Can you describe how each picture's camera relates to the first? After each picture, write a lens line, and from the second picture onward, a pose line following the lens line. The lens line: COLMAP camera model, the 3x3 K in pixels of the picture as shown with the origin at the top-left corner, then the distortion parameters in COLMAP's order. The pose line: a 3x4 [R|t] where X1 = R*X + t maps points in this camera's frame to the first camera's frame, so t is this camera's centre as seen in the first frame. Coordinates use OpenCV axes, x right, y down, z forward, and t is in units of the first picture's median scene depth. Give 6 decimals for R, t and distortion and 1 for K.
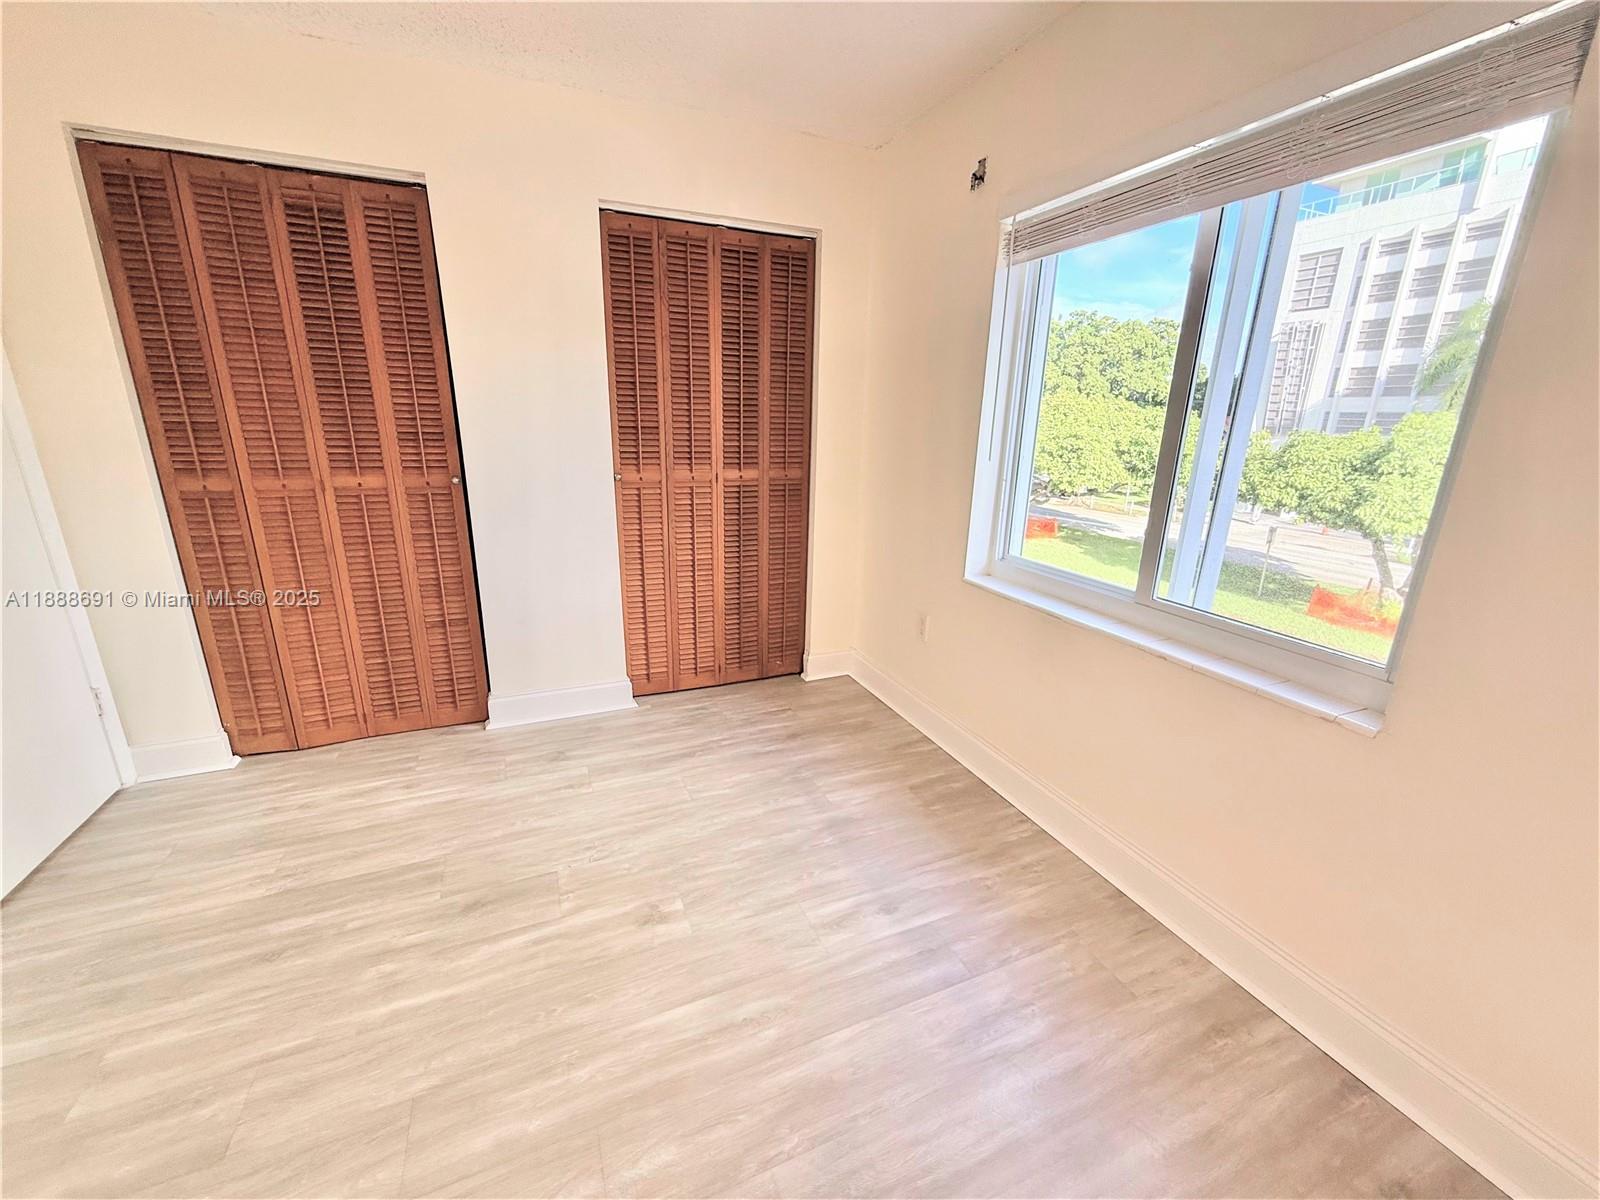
lens RADIAL K [[640.7, 0, 793.3], [0, 640.7, 601.7], [0, 0, 1]] dist [-0.001804, 0.000127]
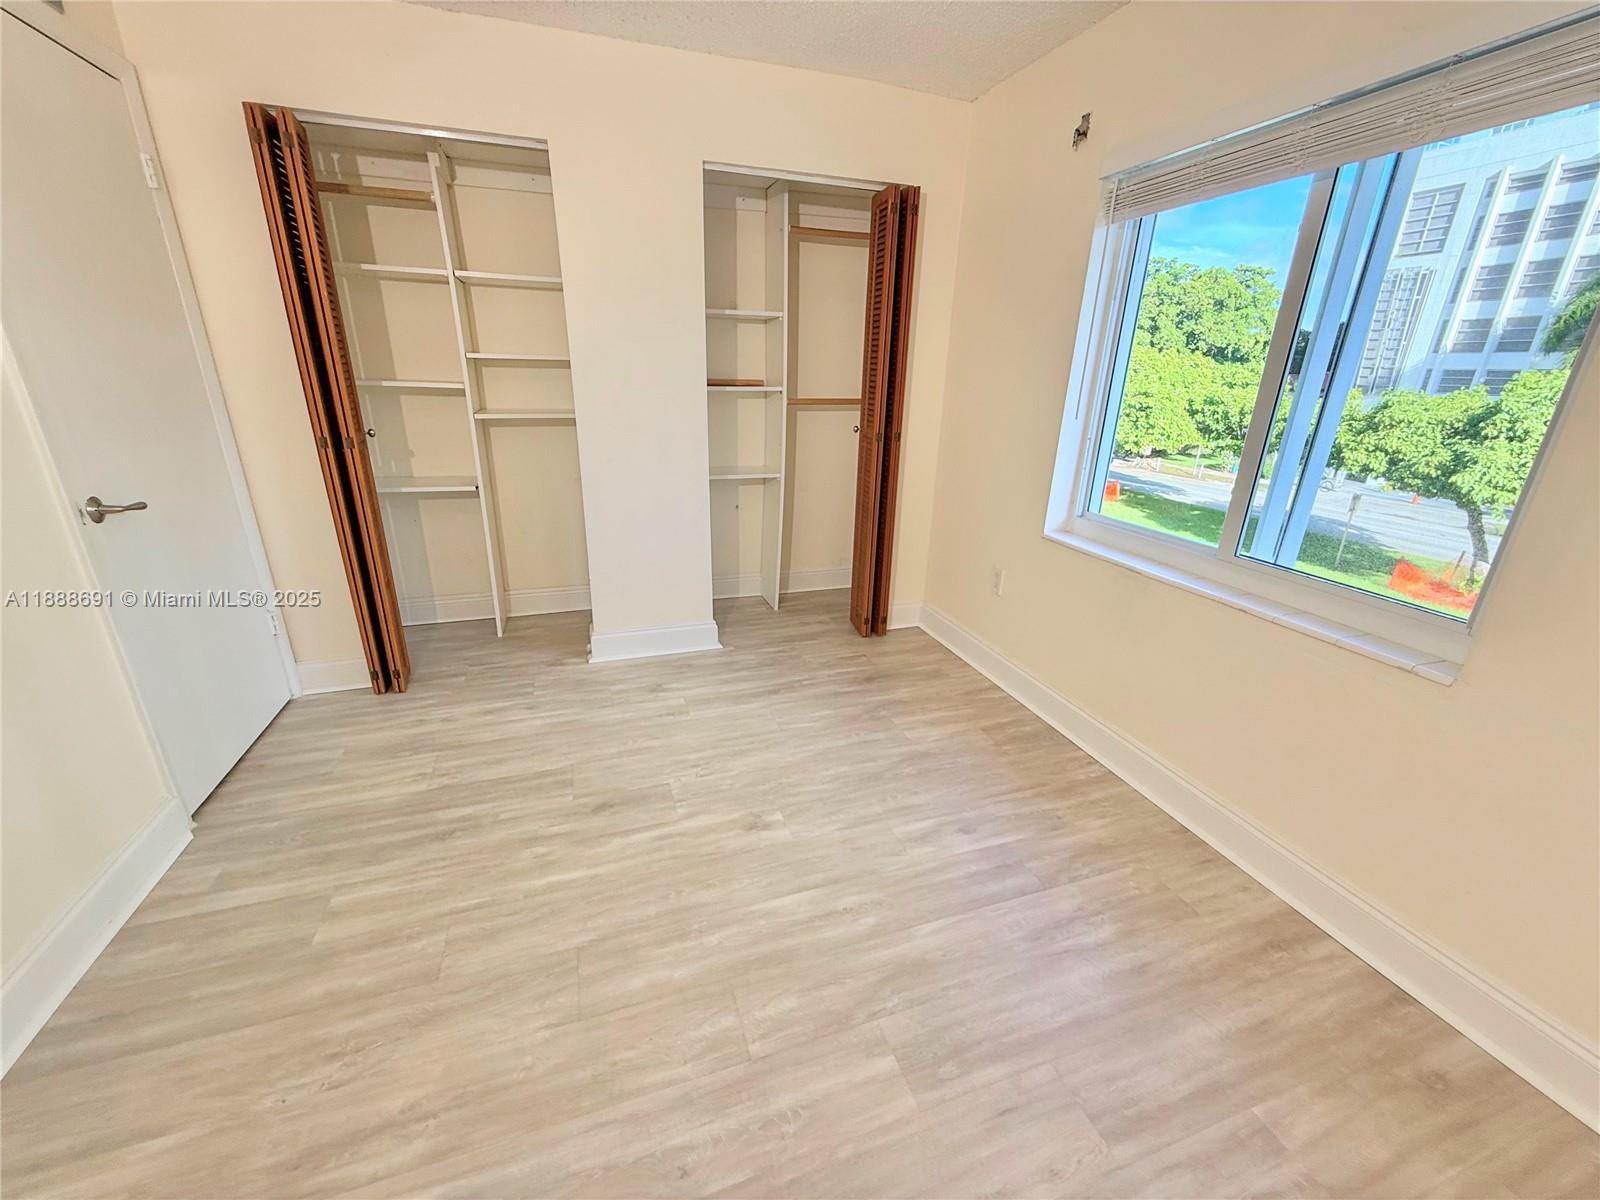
lens RADIAL K [[640.7, 0, 791.0], [0, 640.7, 602.2], [0, 0, 1]] dist [-0.001804, 0.000127]
pose [[0.996907, 0.030849, -0.072287, -0.084687], [-0.026071, 0.997470, 0.066129, 0.020930], [0.074145, -0.064040, 0.995189, -0.097590]]
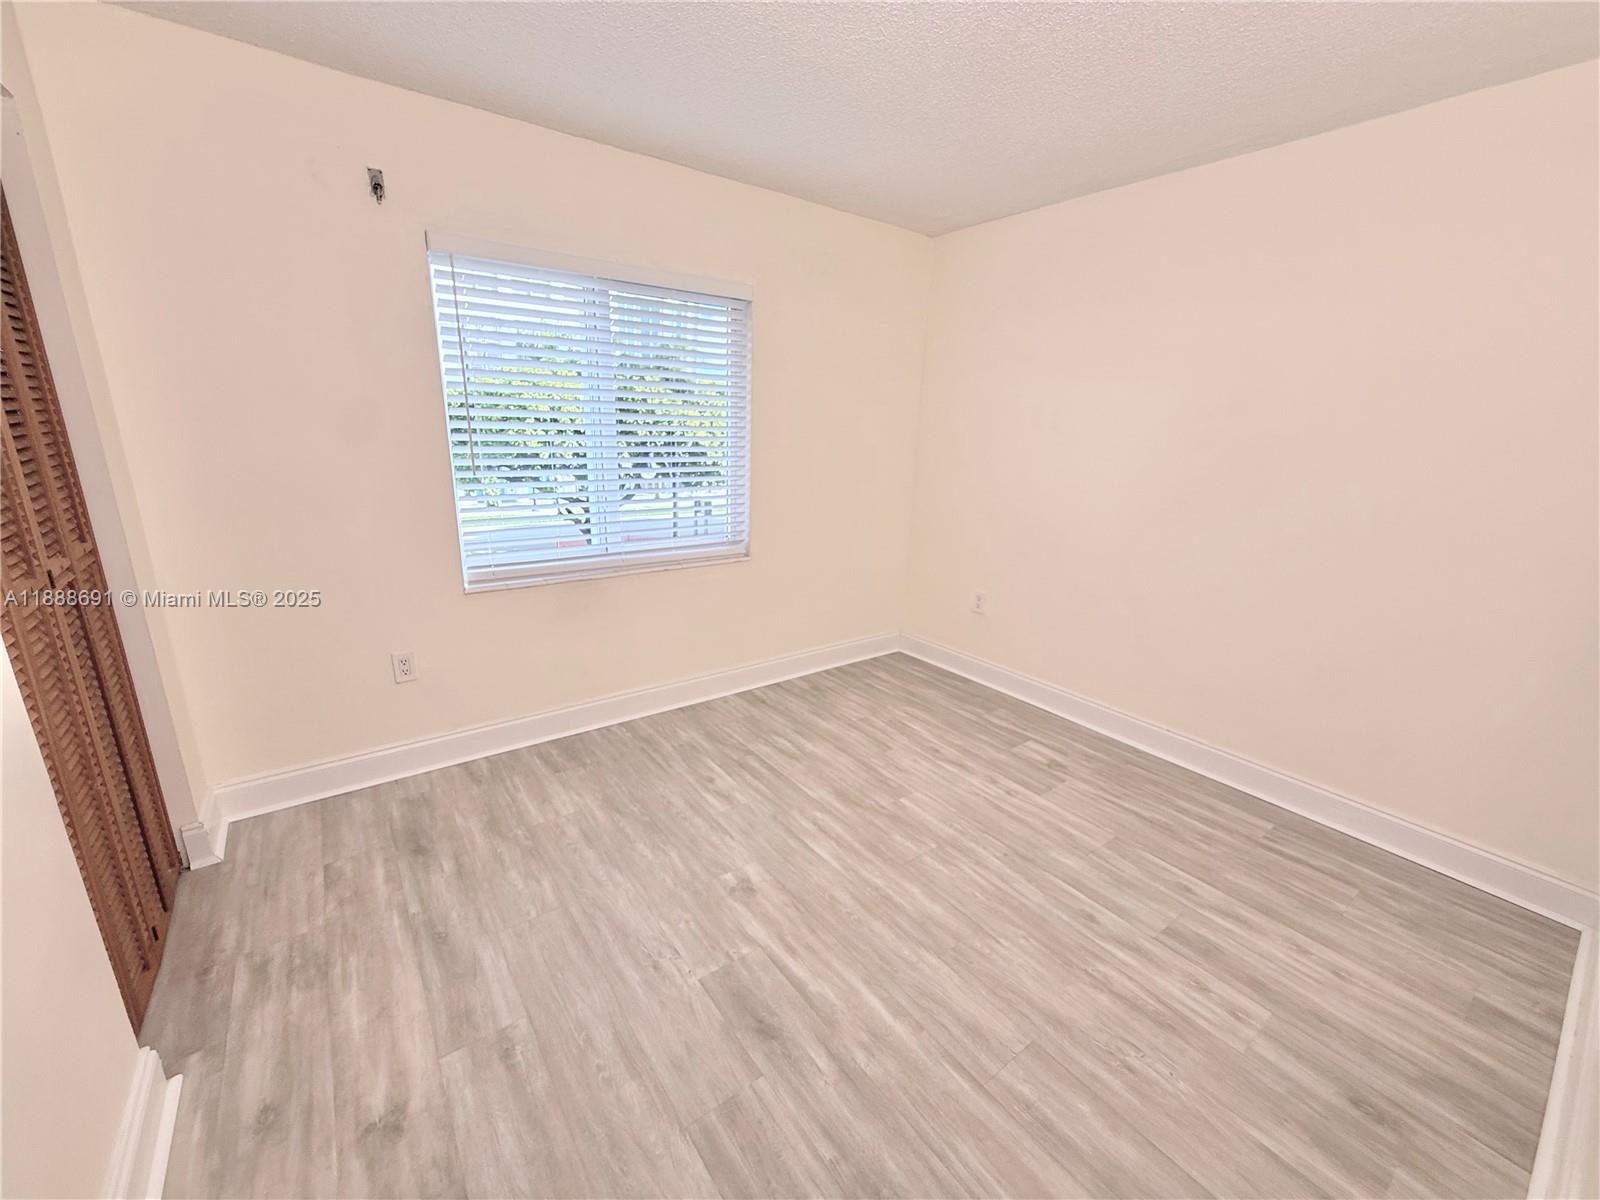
lens RADIAL K [[640.7, 0, 794.1], [0, 640.7, 611.7], [0, 0, 1]] dist [-0.001804, 0.000127]
pose [[-0.233450, -0.303254, 0.923871, -1.101819], [0.237301, 0.903628, 0.356573, -0.333177], [-0.942968, 0.302478, -0.138989, 0.877639]]
